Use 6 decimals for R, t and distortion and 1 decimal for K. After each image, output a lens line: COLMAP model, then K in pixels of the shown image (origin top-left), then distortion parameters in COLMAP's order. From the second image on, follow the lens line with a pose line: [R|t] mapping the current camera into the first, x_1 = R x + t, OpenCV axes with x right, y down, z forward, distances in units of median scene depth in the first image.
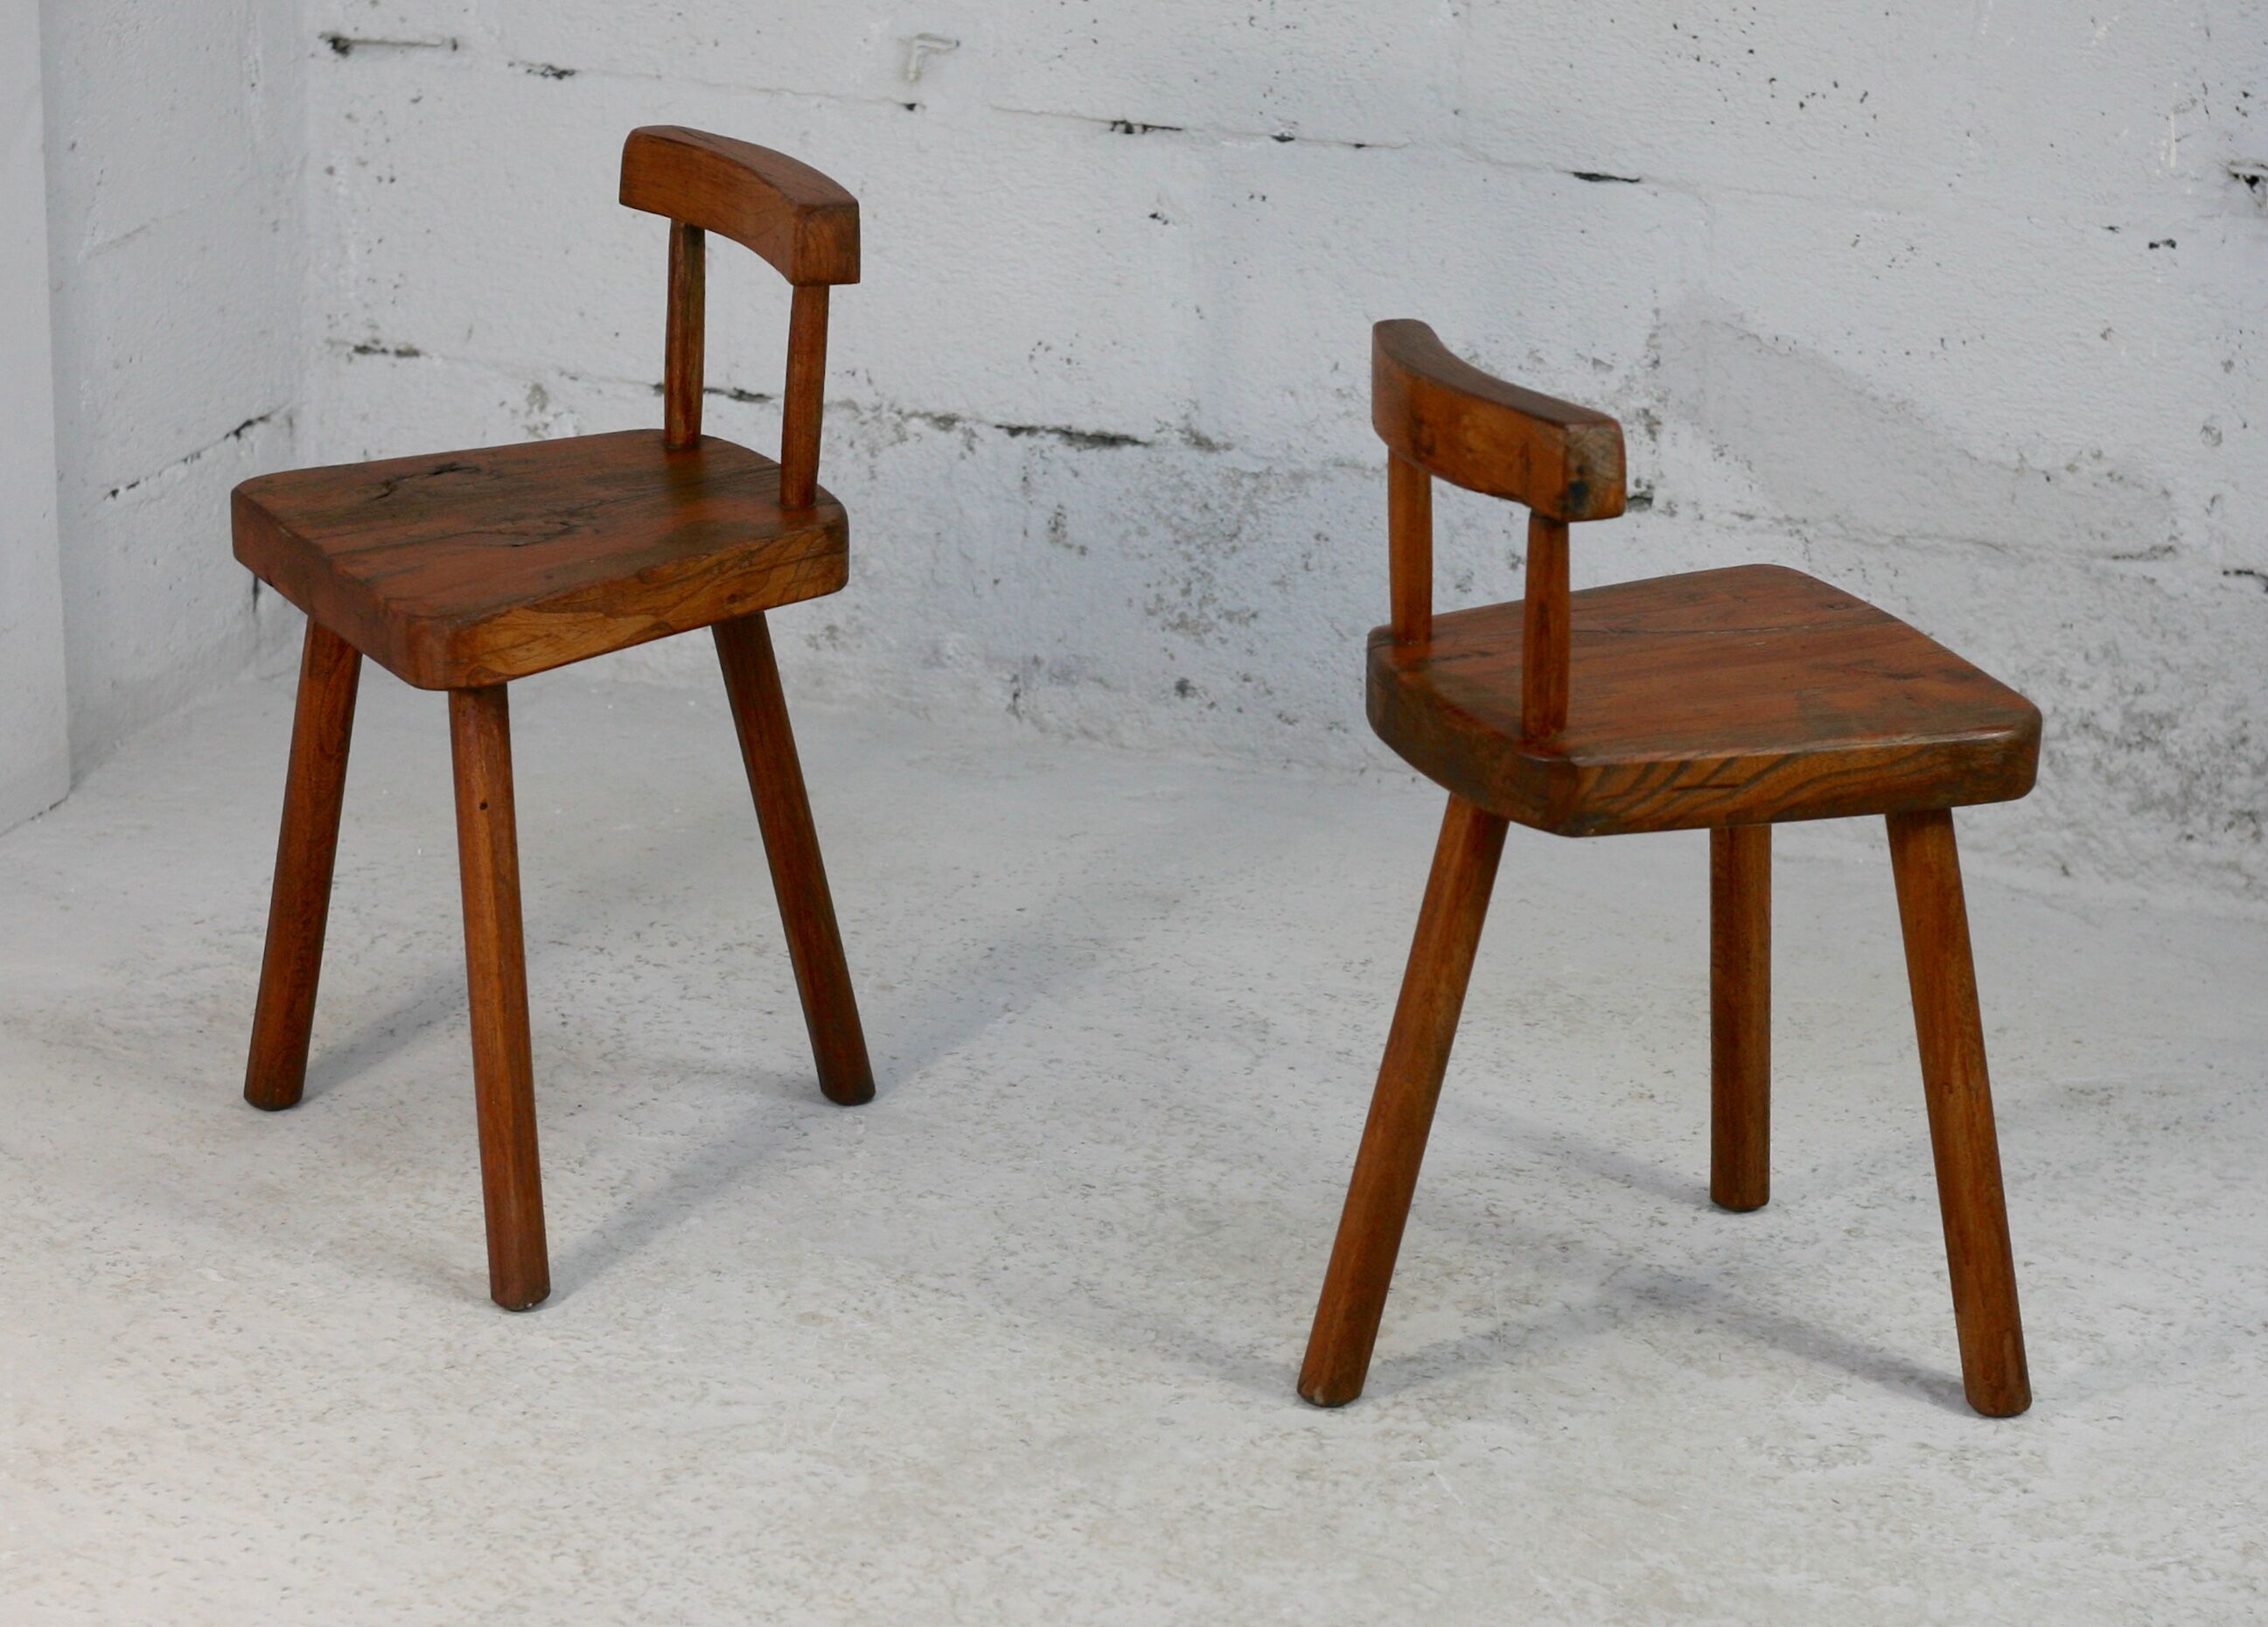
lens RADIAL K [[5551.3, 0, 1139.3], [0, 5551.3, 885.5], [0, 0, 1]] dist [-0.090887, -0.097804]
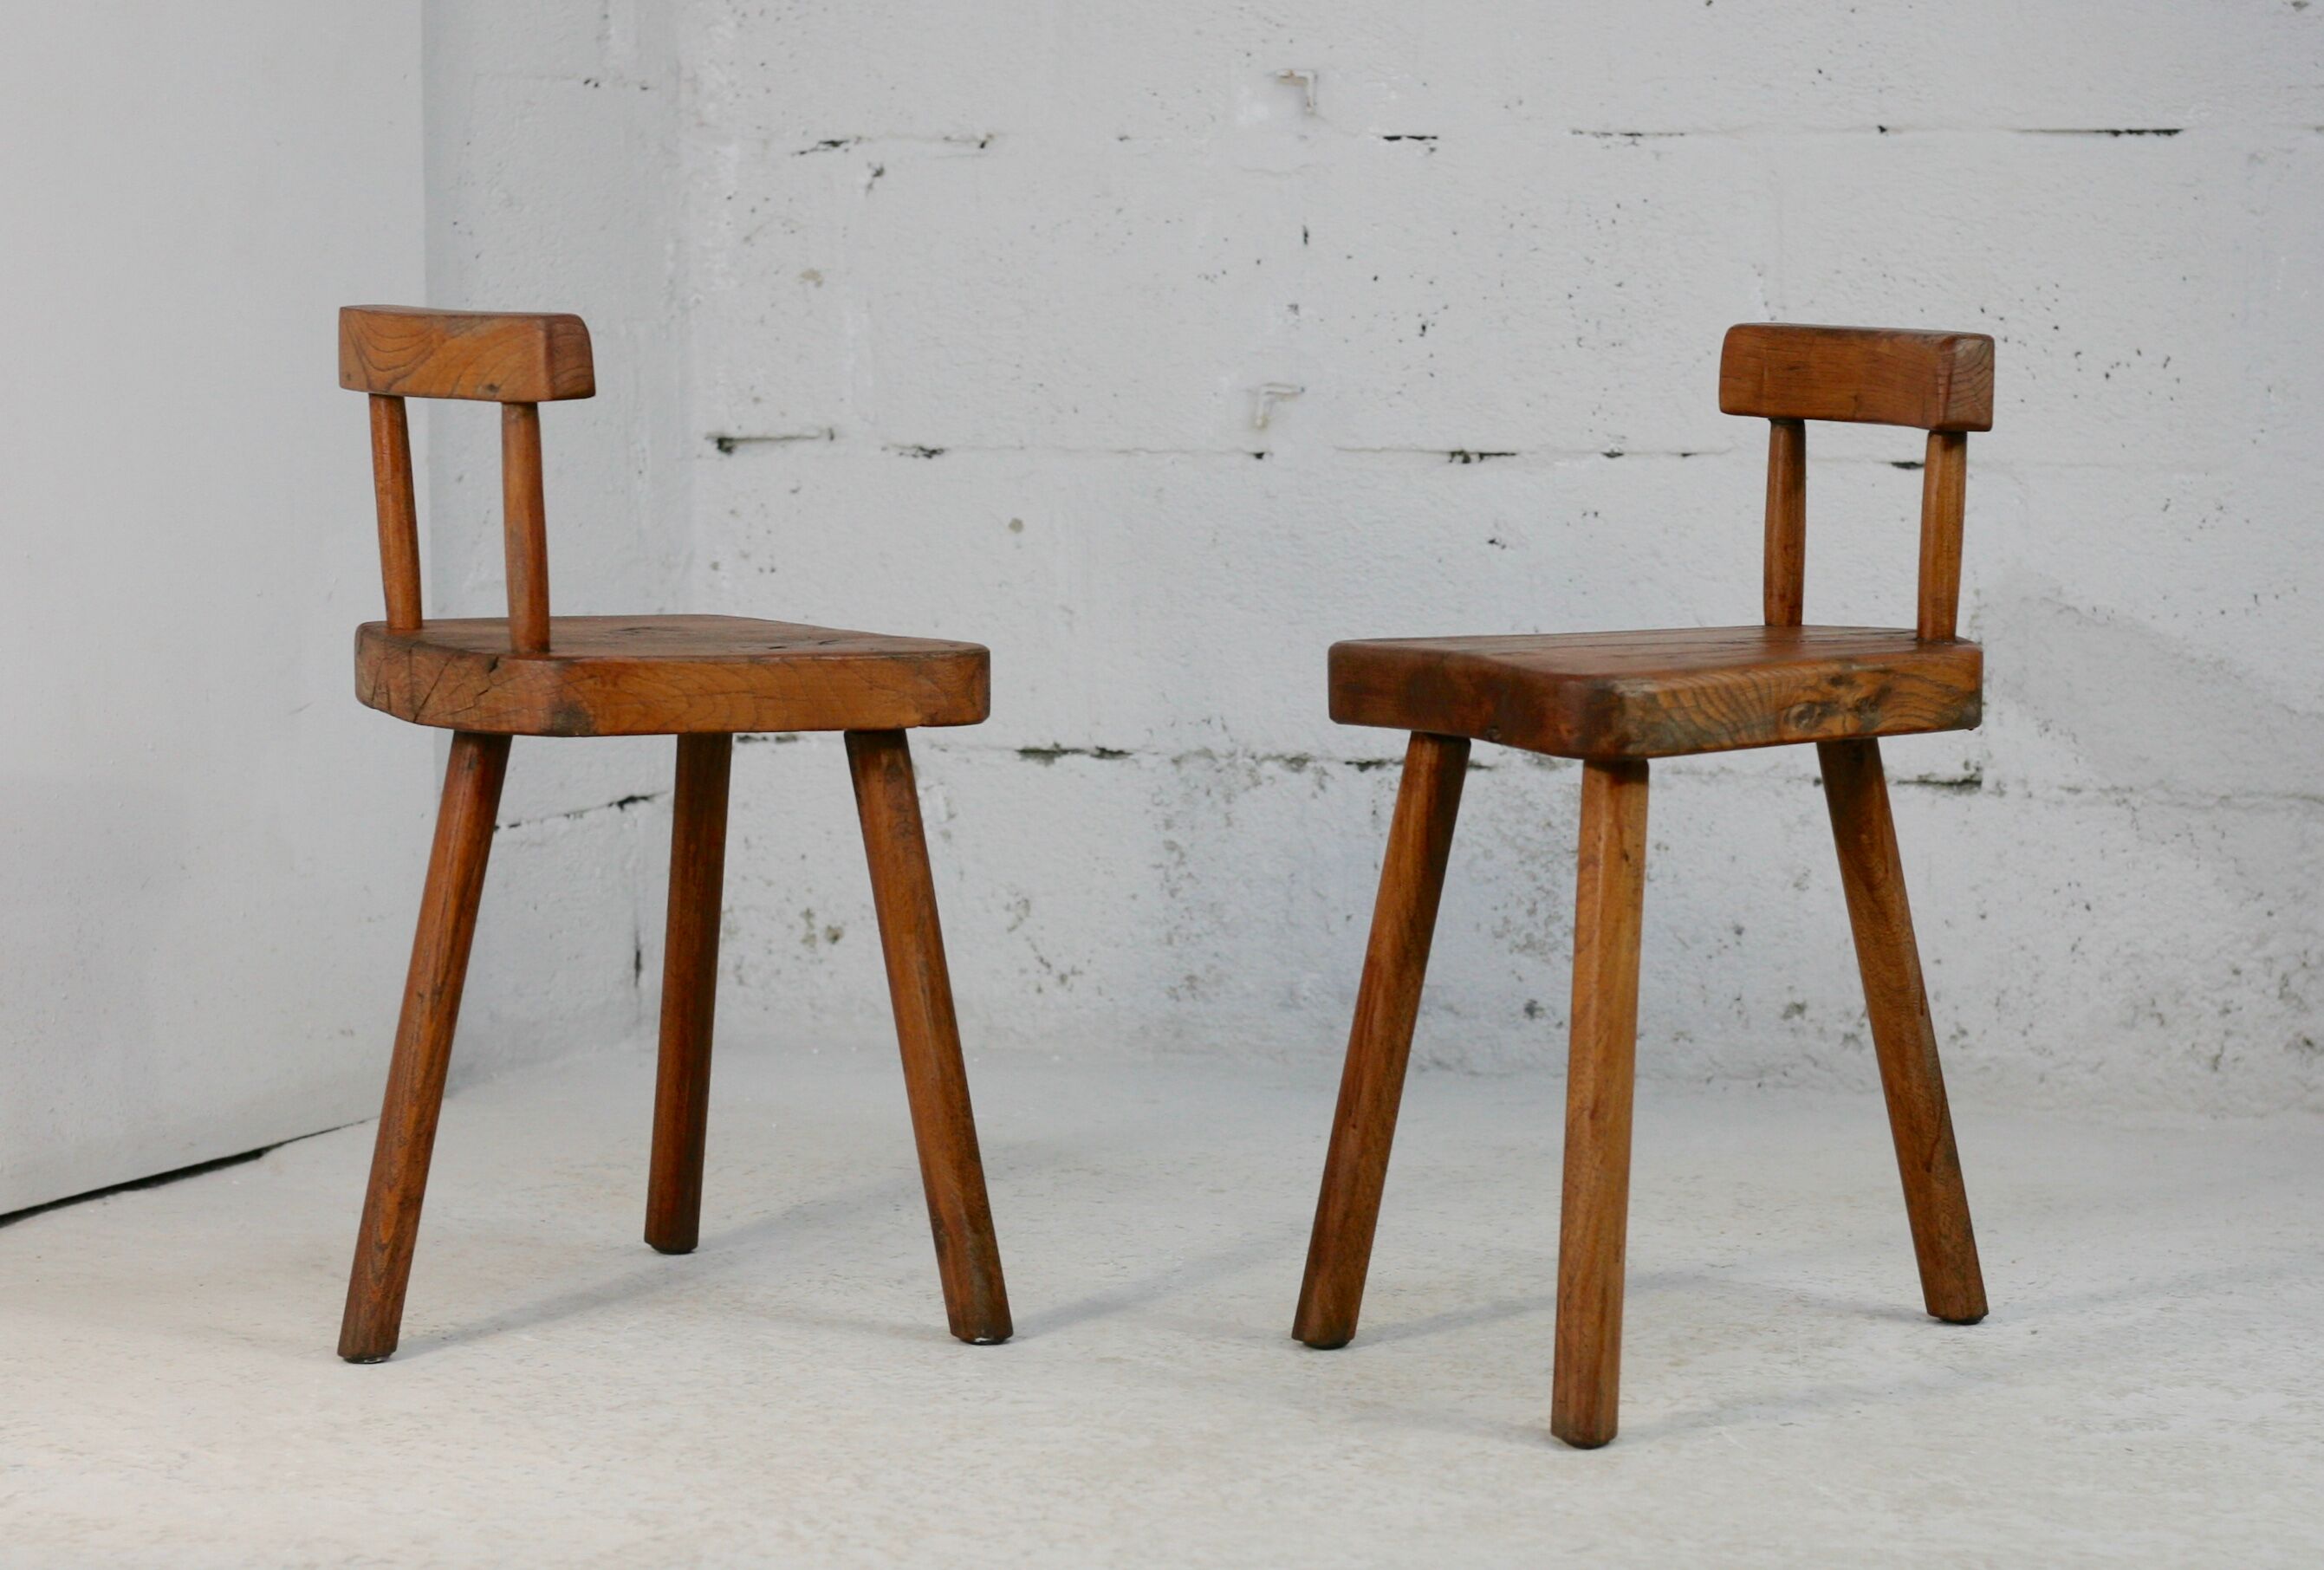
lens RADIAL K [[5498.3, 0, 1193.2], [0, 5498.3, 894.8], [0, 0, 1]] dist [-0.087618, -0.099538]
pose [[0.996023, -0.020662, -0.086666, 0.035883], [0.000597, 0.974263, -0.225413, 0.181172], [0.089093, 0.224464, 0.970401, 0.013458]]
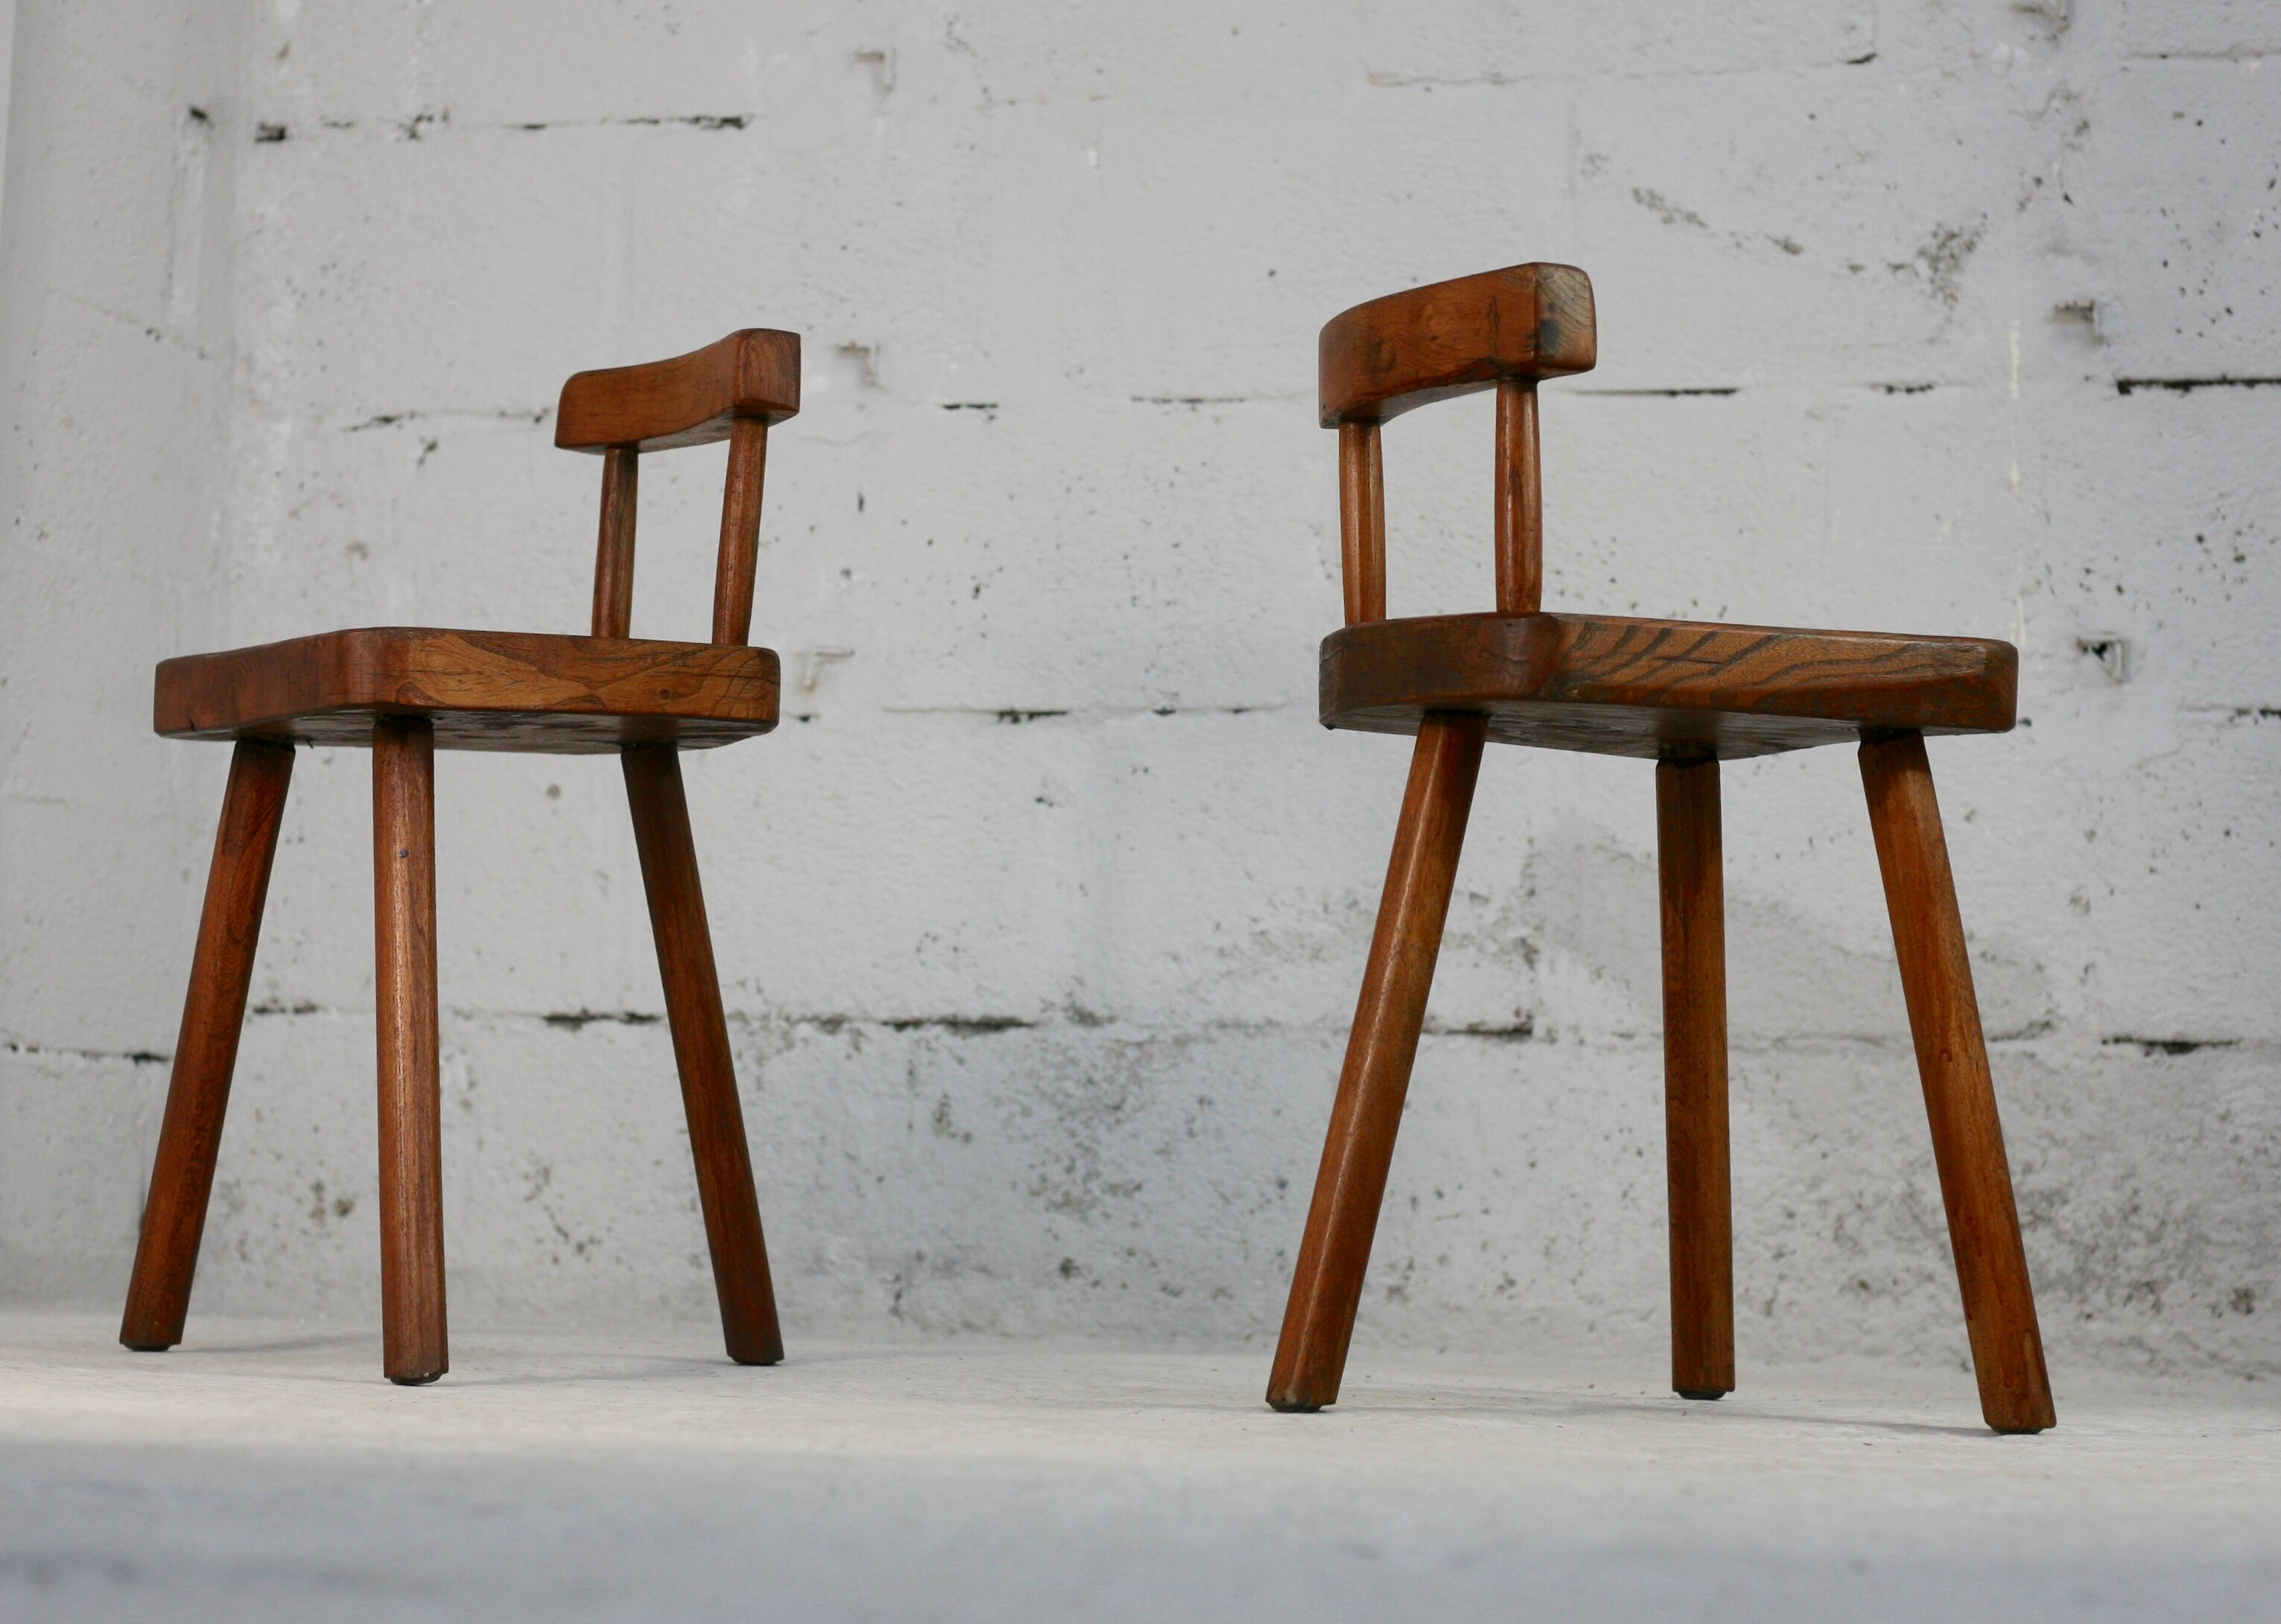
lens RADIAL K [[4749.4, 0, 1037.0], [0, 4749.4, 848.3], [0, 0, 1]] dist [-0.088070, -0.143769]
pose [[0.999339, 0.008827, 0.035258, -0.030213], [0.006454, 0.911551, -0.411136, 0.263210], [-0.035769, 0.411092, 0.910892, 0.197675]]
